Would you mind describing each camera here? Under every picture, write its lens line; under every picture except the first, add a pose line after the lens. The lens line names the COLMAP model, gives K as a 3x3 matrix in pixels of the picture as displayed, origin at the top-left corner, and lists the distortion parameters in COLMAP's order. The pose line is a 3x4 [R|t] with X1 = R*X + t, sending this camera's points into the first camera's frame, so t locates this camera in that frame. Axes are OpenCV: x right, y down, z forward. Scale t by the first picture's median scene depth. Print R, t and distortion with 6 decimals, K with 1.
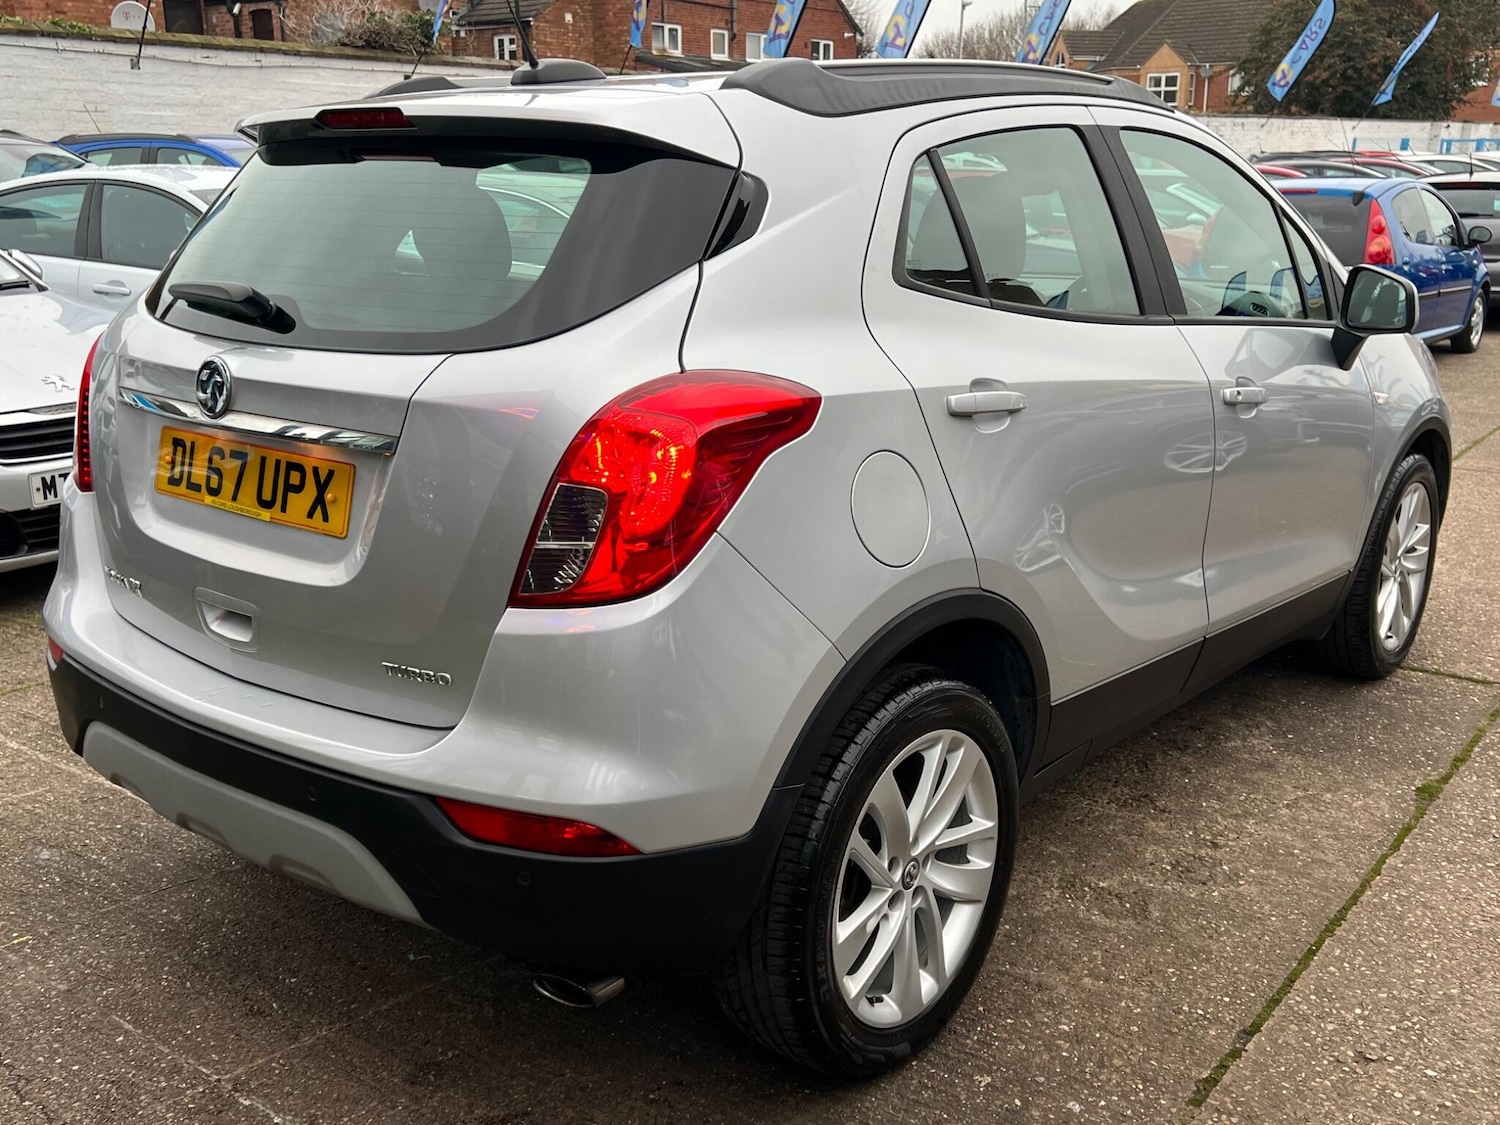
lens RADIAL K [[1486.2, 0, 753.6], [0, 1486.2, 575.9], [0, 0, 1]] dist [0.029042, 0.000000]
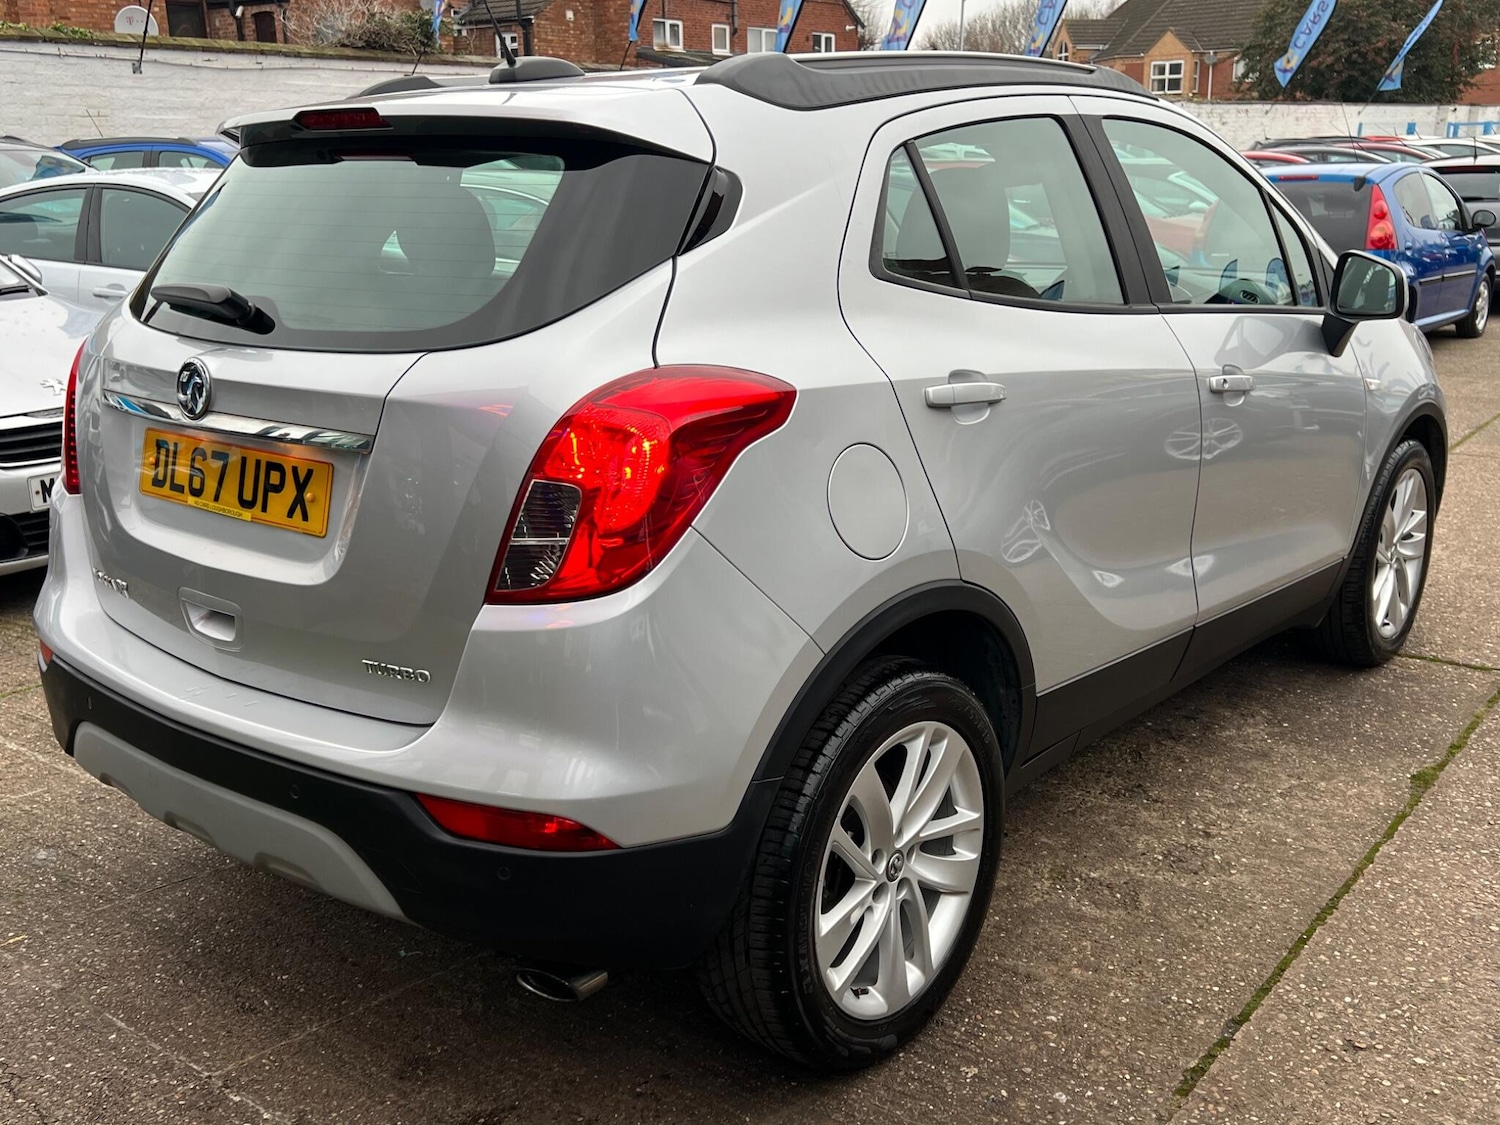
lens RADIAL K [[1486.2, 0, 743.6], [0, 1486.2, 573.0], [0, 0, 1]] dist [0.029042, 0.000000]
pose [[0.999852, -0.011437, -0.012856, 0.016848], [0.011458, 0.999933, 0.001534, 0.000492], [0.012837, -0.001681, 0.999916, -0.001540]]
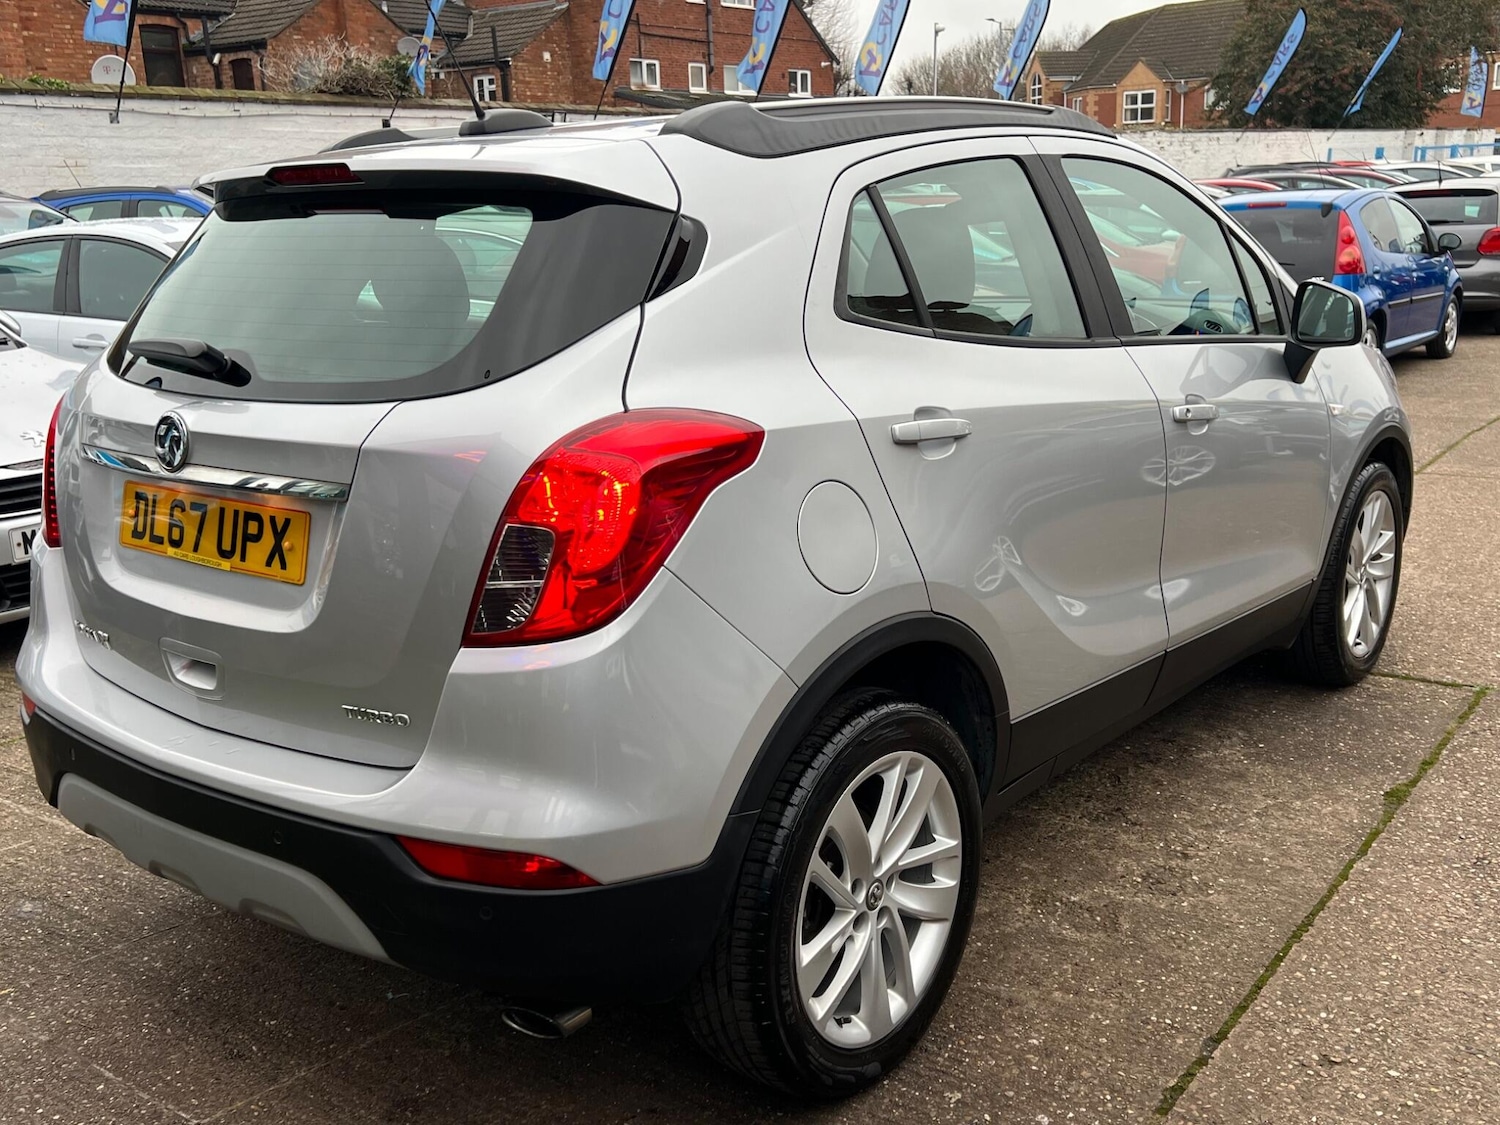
lens RADIAL K [[1486.2, 0, 756.9], [0, 1486.2, 575.5], [0, 0, 1]] dist [0.029042, 0.000000]
pose [[0.999377, -0.035110, 0.003563, 0.026239], [0.035170, 0.999211, -0.018444, -0.001597], [-0.002913, 0.018558, 0.999824, -0.017505]]
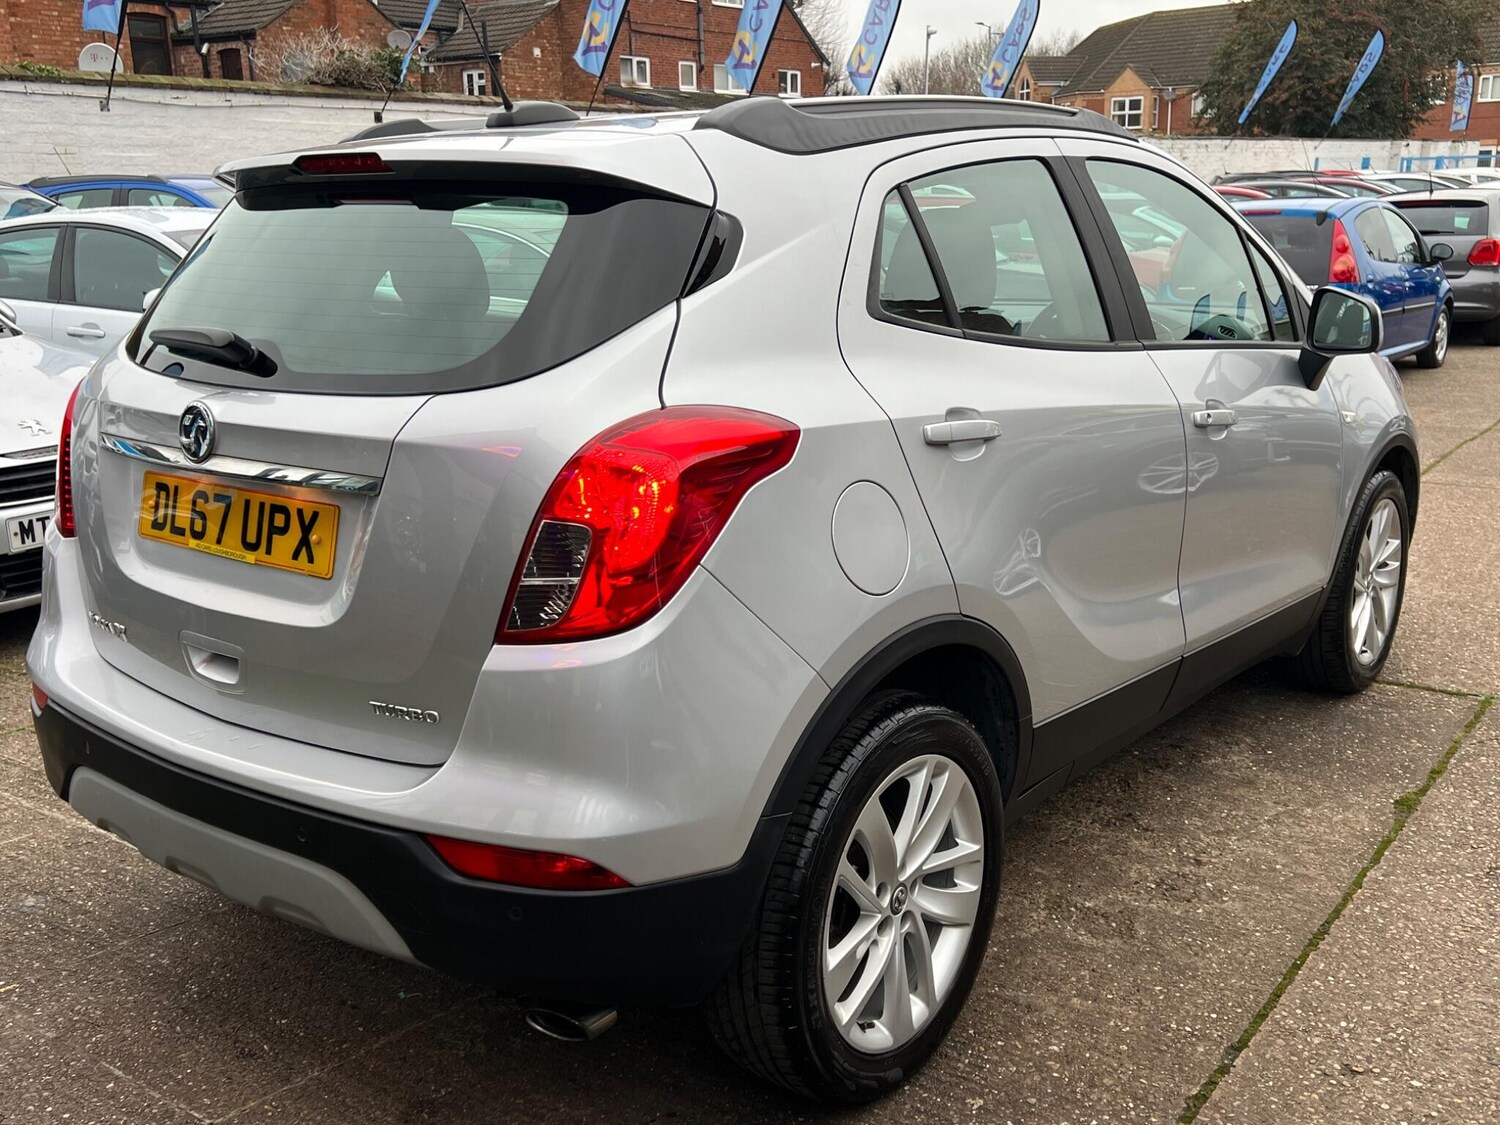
lens RADIAL K [[1486.2, 0, 756.3], [0, 1486.2, 573.7], [0, 0, 1]] dist [0.029042, 0.000000]
pose [[0.999632, -0.021730, 0.016231, -0.002196], [0.022037, 0.999576, -0.019011, -0.002641], [-0.015811, 0.019362, 0.999688, -0.009587]]
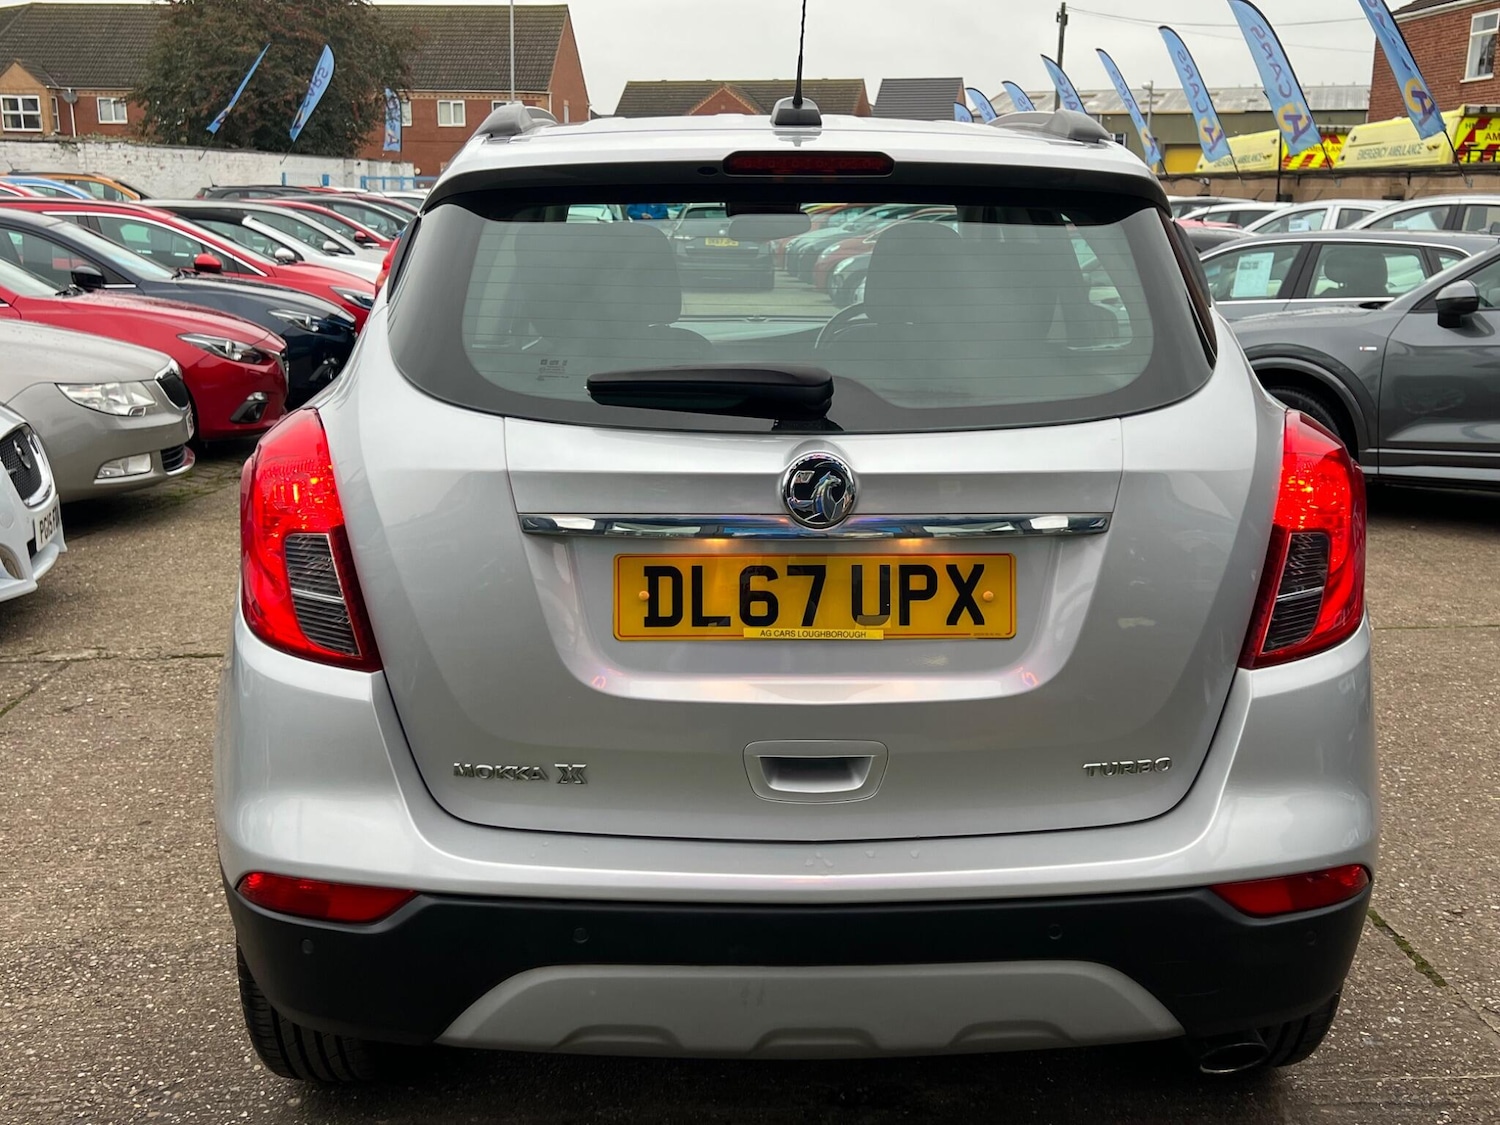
lens RADIAL K [[1550.7, 0, 752.3], [0, 1550.7, 567.9], [0, 0, 1]] dist [0.034744, 0.000000]
pose [[0.756151, -0.147987, 0.637445, -0.768328], [0.170277, 0.985035, 0.026696, -0.092686], [-0.631856, 0.088356, 0.770033, 0.306045]]
